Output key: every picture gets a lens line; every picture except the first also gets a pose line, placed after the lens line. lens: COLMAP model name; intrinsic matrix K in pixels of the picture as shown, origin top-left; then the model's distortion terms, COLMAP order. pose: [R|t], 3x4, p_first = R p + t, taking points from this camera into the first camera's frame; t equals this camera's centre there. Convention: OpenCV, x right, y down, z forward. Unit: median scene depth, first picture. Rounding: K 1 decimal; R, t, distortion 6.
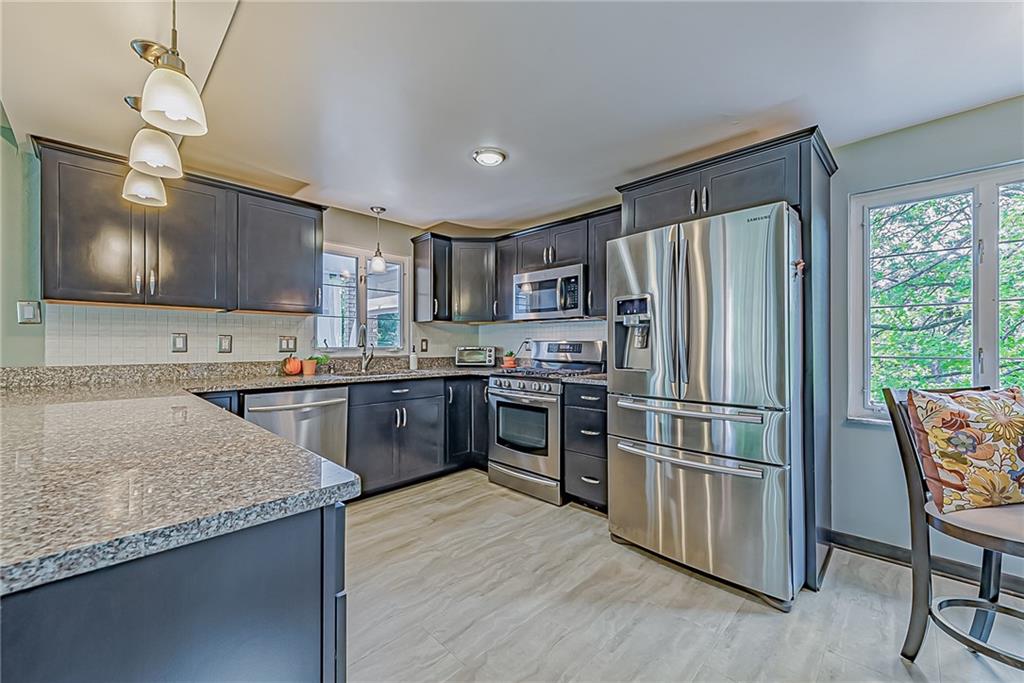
lens RADIAL K [[404.6, 0, 518.4], [0, 404.6, 342.8], [0, 0, 1]] dist [0.013726, -0.001039]
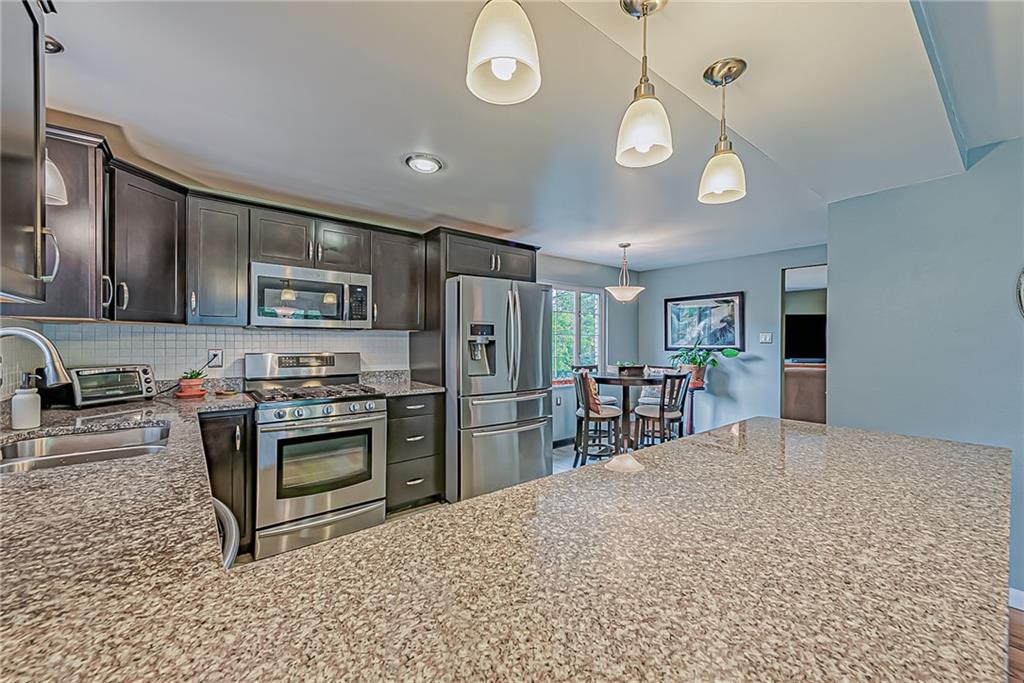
lens RADIAL K [[404.6, 0, 516.9], [0, 404.6, 341.8], [0, 0, 1]] dist [0.013726, -0.001039]
pose [[0.119543, -0.000119, 0.992829, -0.781035], [-0.007964, 0.999968, 0.001079, -0.037624], [-0.992797, -0.008036, 0.119538, 0.536291]]
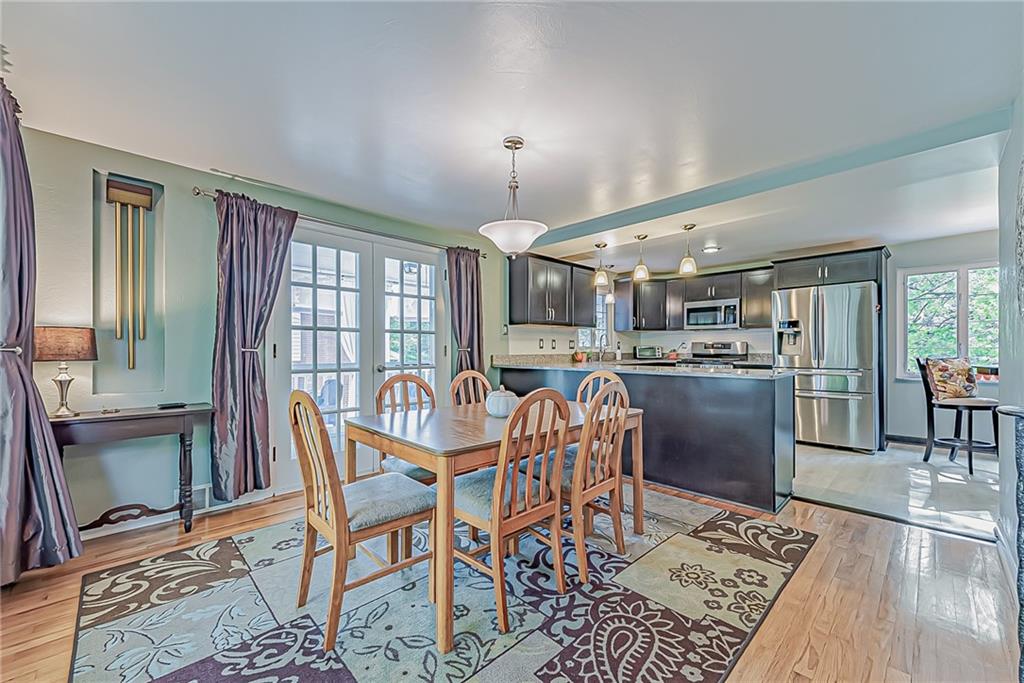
lens RADIAL K [[404.6, 0, 527.9], [0, 404.6, 349.6], [0, 0, 1]] dist [0.013726, -0.001039]
pose [[0.999959, -0.005919, -0.006840, -0.760289], [0.005965, 0.999960, 0.006729, 0.012418], [0.006800, -0.006770, 0.999954, -0.788833]]
